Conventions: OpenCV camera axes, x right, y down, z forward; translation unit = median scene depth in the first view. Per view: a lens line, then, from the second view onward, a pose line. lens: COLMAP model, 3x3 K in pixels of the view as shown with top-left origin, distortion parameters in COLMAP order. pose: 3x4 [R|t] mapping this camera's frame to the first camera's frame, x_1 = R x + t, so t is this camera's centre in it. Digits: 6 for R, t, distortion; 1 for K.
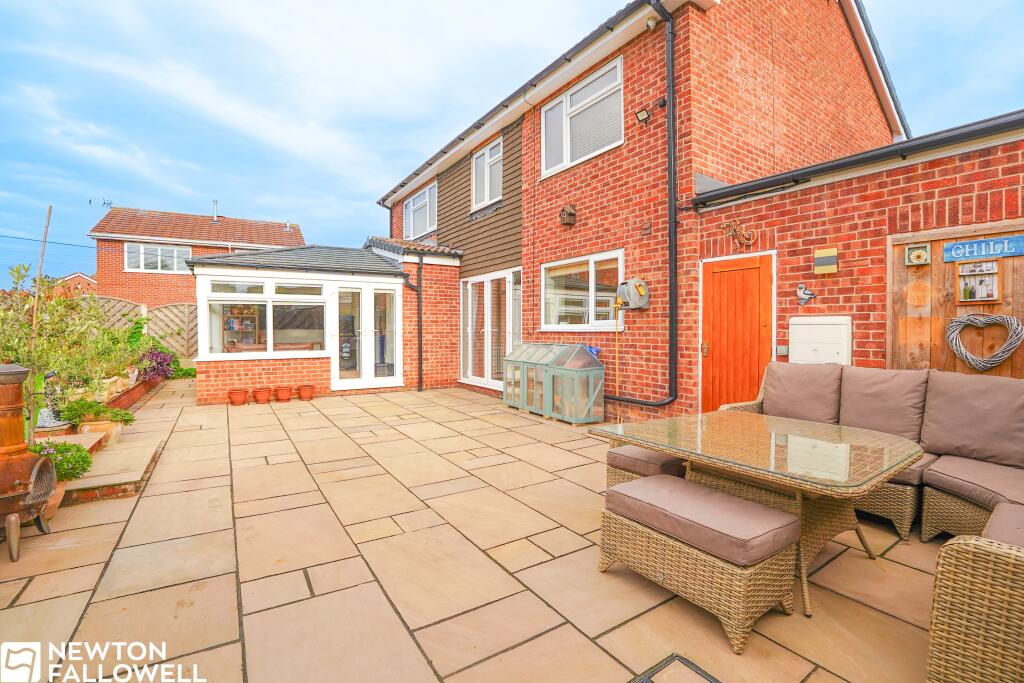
lens RADIAL K [[448.4, 0, 507.7], [0, 448.4, 340.4], [0, 0, 1]] dist [-0.069195, 0.016796]
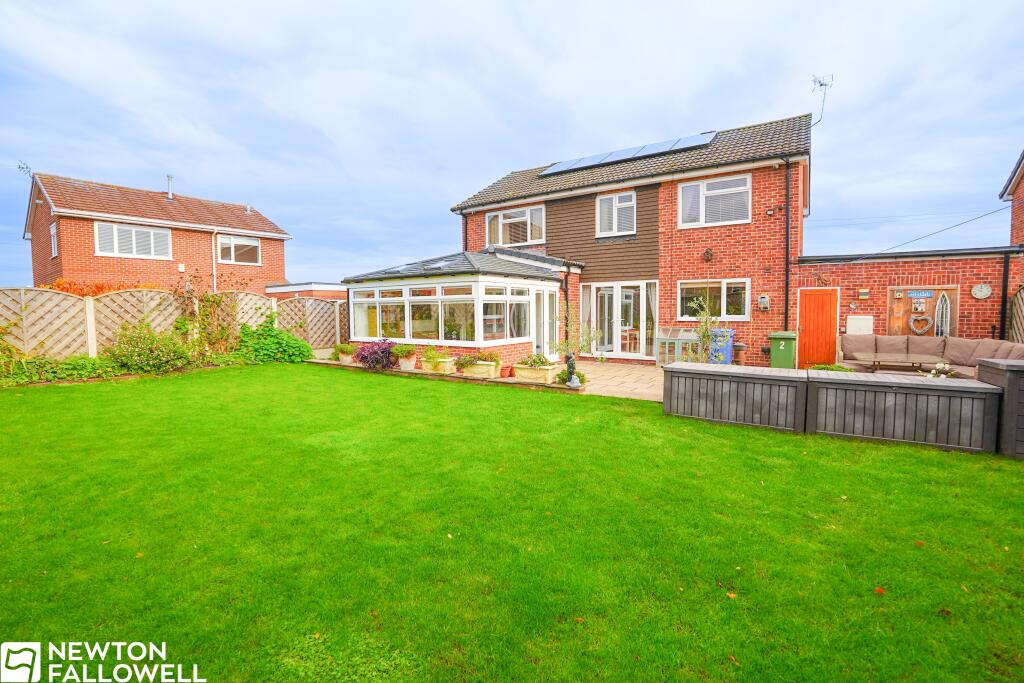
lens RADIAL K [[448.4, 0, 507.7], [0, 448.4, 340.4], [0, 0, 1]] dist [-0.069195, 0.016796]
pose [[0.925084, -0.034888, 0.378157, -1.320324], [0.018405, 0.998720, 0.047116, -0.041932], [-0.379317, -0.036626, 0.924541, -0.334879]]
